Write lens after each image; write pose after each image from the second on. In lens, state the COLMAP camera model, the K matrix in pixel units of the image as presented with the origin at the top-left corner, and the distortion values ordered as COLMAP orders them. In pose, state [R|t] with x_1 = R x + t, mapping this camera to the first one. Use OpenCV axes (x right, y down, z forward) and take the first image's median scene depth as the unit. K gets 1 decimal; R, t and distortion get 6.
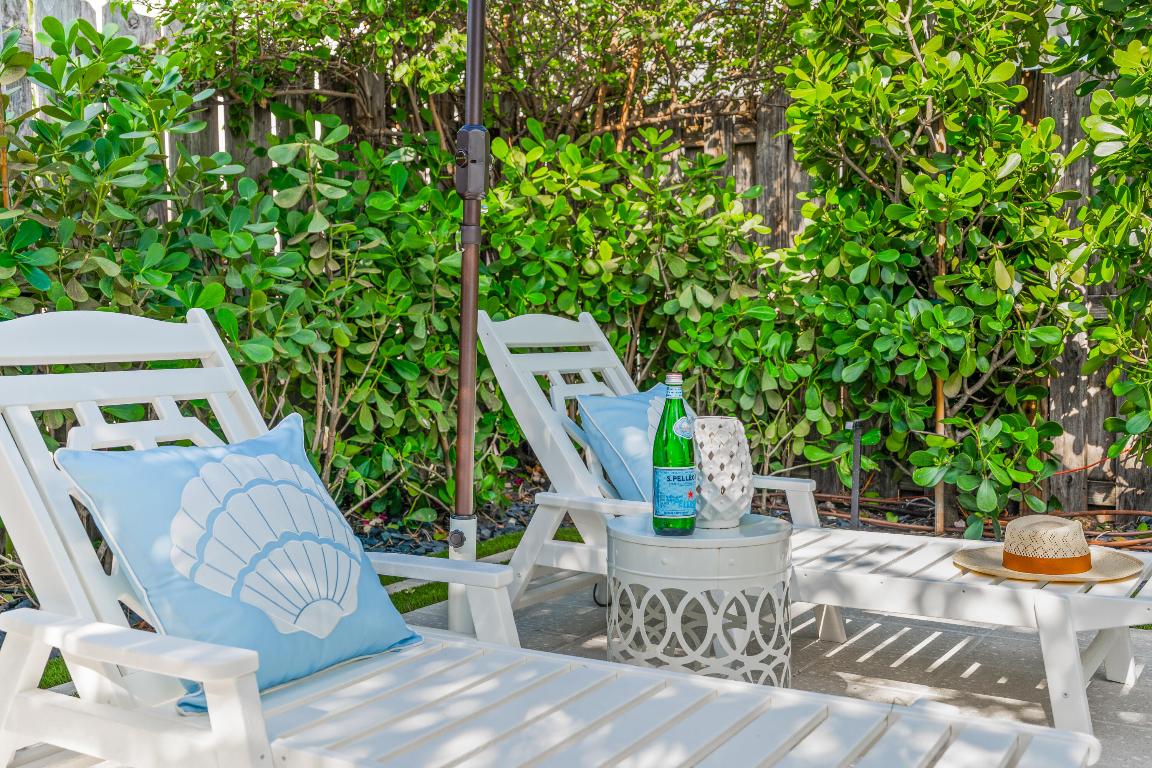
lens RADIAL K [[1173.3, 0, 576.0], [0, 1173.3, 384.0], [0, 0, 1]] dist [0.001236, 0.014135]
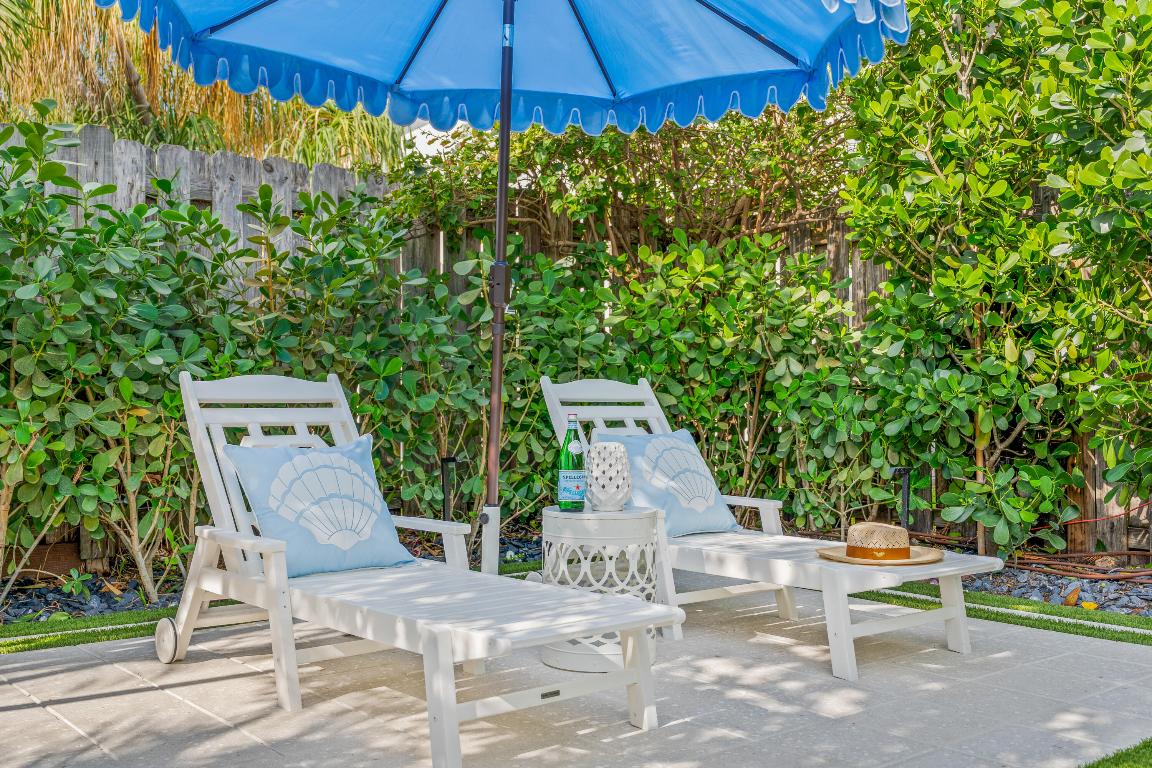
lens RADIAL K [[1157.6, 0, 576.0], [0, 1157.6, 384.0], [0, 0, 1]] dist [0.008073, -0.003406]
pose [[0.950730, 0.006831, -0.309943, 0.297878], [-0.024650, 0.998258, -0.053611, 0.018078], [0.309037, 0.058610, 0.949242, -0.276144]]
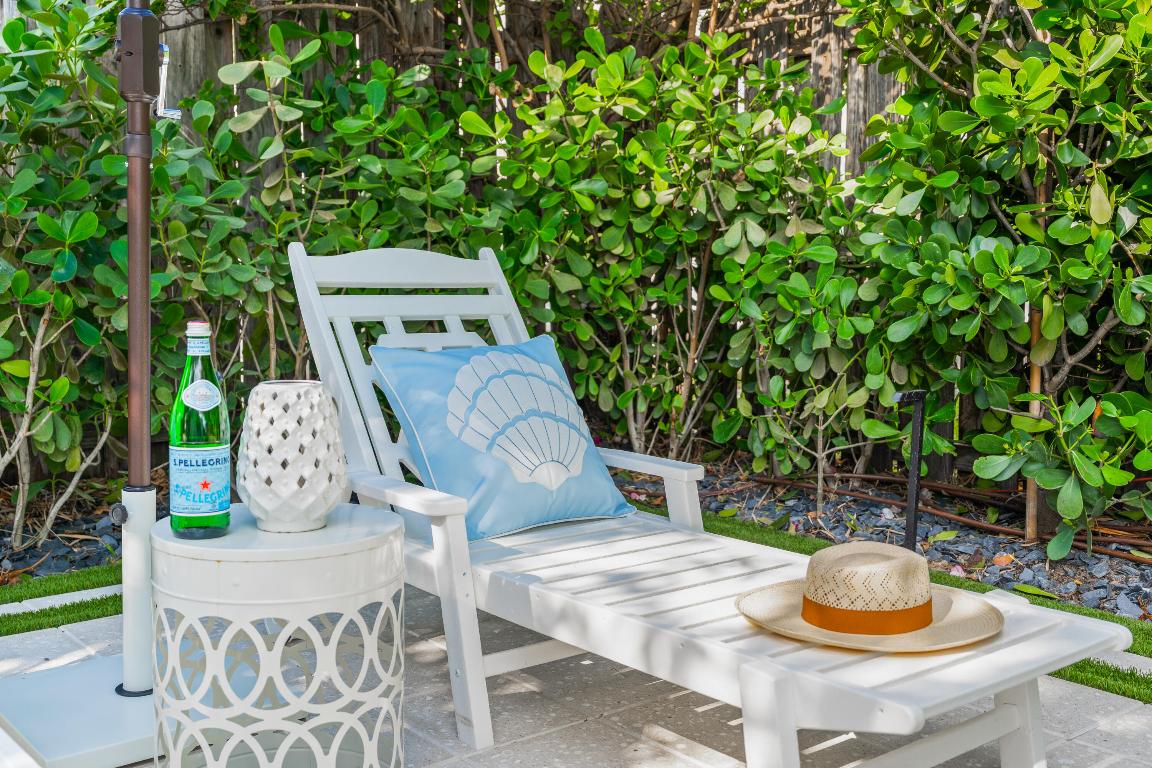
lens RADIAL K [[1183.3, 0, 576.0], [0, 1183.3, 384.0], [0, 0, 1]] dist [0.013407, 0.002347]
pose [[0.951938, 0.042771, -0.303291, 0.271773], [-0.028979, 0.998337, 0.049832, -0.006862], [0.304918, -0.038647, 0.951594, 0.176150]]
